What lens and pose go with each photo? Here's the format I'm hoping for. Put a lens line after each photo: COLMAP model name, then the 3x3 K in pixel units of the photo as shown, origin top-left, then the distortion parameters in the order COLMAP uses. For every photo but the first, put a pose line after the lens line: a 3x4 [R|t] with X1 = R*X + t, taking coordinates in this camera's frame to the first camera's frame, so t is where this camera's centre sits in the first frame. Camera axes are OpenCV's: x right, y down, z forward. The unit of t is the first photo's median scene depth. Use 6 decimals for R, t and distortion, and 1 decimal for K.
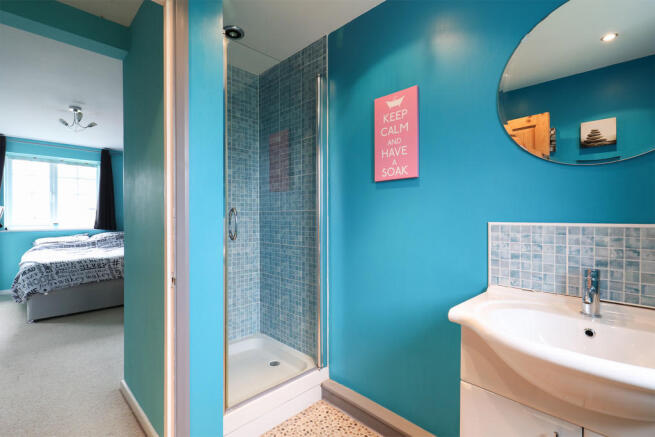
lens RADIAL K [[303.0, 0, 331.3], [0, 303.0, 216.3], [0, 0, 1]] dist [-0.028839, 0.003026]
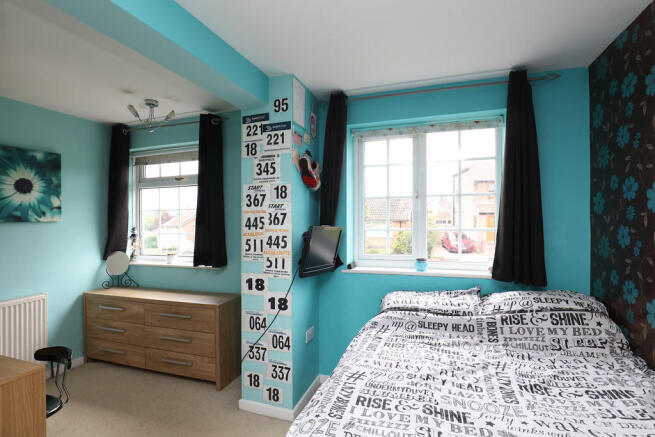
lens RADIAL K [[350.7, 0, 330.4], [0, 350.7, 219.6], [0, 0, 1]] dist [-0.034883, -0.000642]
pose [[0.437262, -0.008342, -0.899295, -0.493876], [0.006296, 0.999961, -0.006215, -0.034873], [0.899312, -0.002944, 0.437297, 0.625942]]
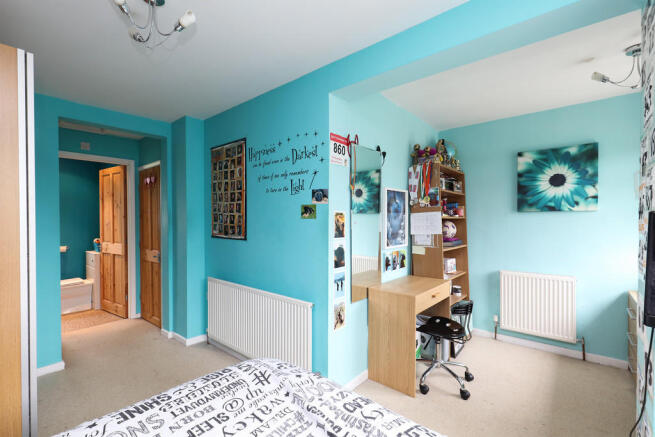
lens RADIAL K [[303.0, 0, 330.6], [0, 303.0, 216.1], [0, 0, 1]] dist [-0.028839, 0.003026]
pose [[-0.998893, 0.002573, -0.046970, -0.839355], [0.002474, 0.999995, 0.002169, -0.029459], [0.046976, 0.002050, -0.998894, 1.068938]]
